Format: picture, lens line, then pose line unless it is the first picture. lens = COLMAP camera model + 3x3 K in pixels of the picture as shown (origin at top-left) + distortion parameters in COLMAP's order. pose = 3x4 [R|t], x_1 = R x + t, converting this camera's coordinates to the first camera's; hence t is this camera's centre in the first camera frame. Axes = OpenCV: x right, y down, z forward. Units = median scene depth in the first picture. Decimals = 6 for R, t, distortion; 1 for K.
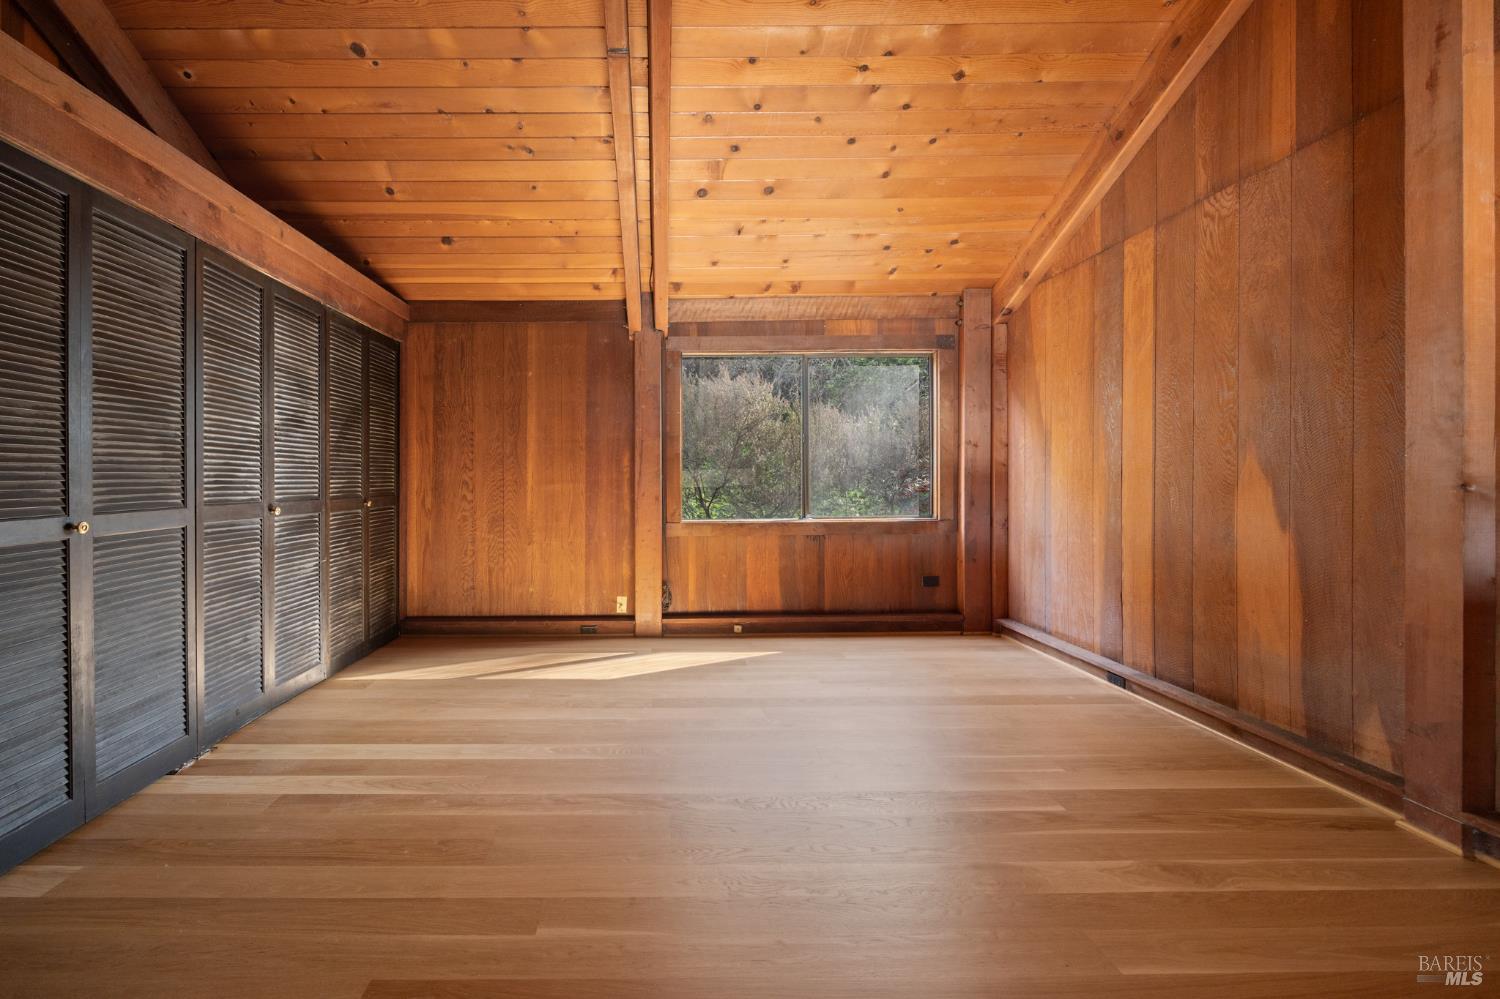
lens RADIAL K [[601.0, 0, 670.2], [0, 601.0, 485.6], [0, 0, 1]] dist [-0.003547, -0.000212]
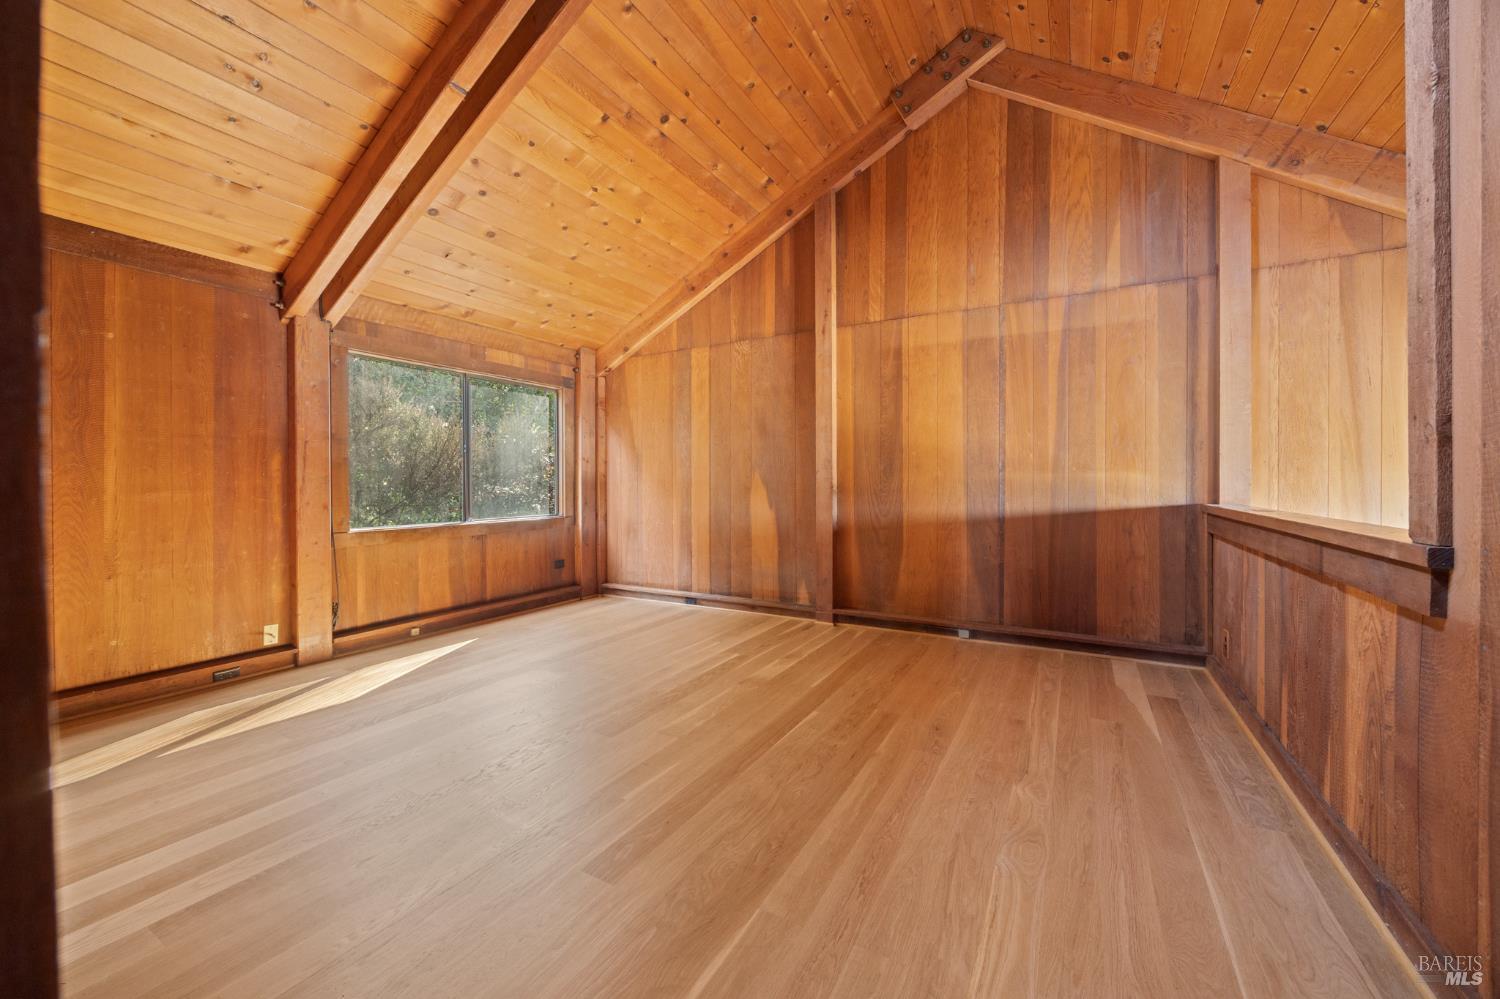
lens RADIAL K [[575.5, 0, 750.0], [0, 575.5, 499.5], [0, 0, 1]] dist [-0.001435, 0.000031]
pose [[0.494014, -0.019841, 0.869227, -0.464838], [0.010930, 0.999802, 0.016609, 0.002731], [-0.869385, 0.001296, 0.494133, 0.020244]]
